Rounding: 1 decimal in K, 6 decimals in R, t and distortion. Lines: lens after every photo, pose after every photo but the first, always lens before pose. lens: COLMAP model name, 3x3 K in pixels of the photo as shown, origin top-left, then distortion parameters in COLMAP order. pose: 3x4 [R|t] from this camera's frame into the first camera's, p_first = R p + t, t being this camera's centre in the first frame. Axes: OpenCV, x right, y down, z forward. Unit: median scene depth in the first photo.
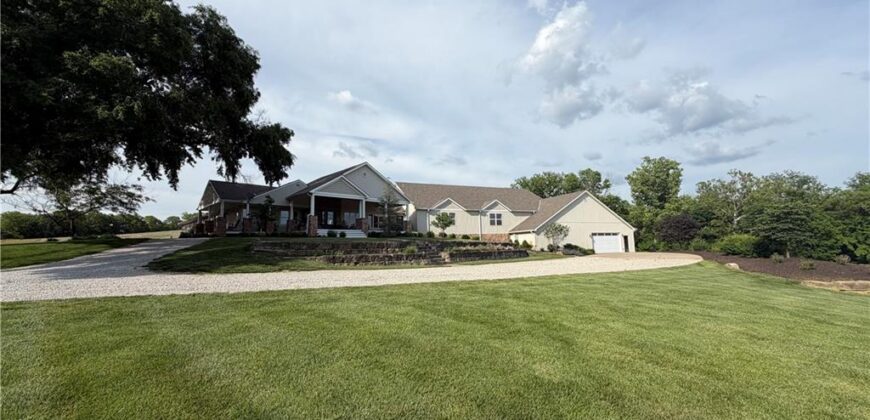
lens RADIAL K [[357.3, 0, 436.9], [0, 357.3, 213.8], [0, 0, 1]] dist [0.002121, 0.000127]
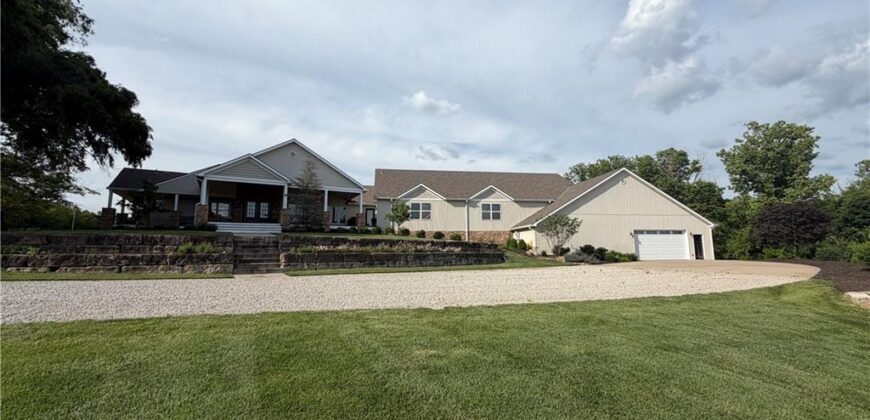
lens RADIAL K [[350.9, 0, 435.0], [0, 350.9, 210.0], [0, 0, 1]] dist [-0.003188, 0.000050]
pose [[0.963347, -0.014194, -0.267882, 0.245653], [0.009487, 0.999777, -0.018858, 0.024631], [0.268090, 0.015625, 0.963267, 0.261590]]
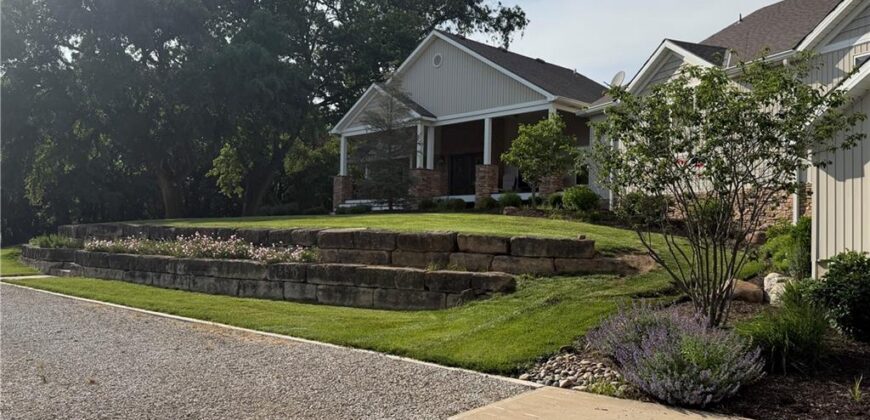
lens RADIAL K [[726.3, 0, 438.3], [0, 726.3, 208.8], [0, 0, 1]] dist [0.043027, -0.007183]
pose [[-0.046026, -0.016374, -0.998806, 0.491833], [0.081330, 0.996485, -0.020084, 0.059536], [0.995624, -0.082157, -0.044532, 0.806946]]
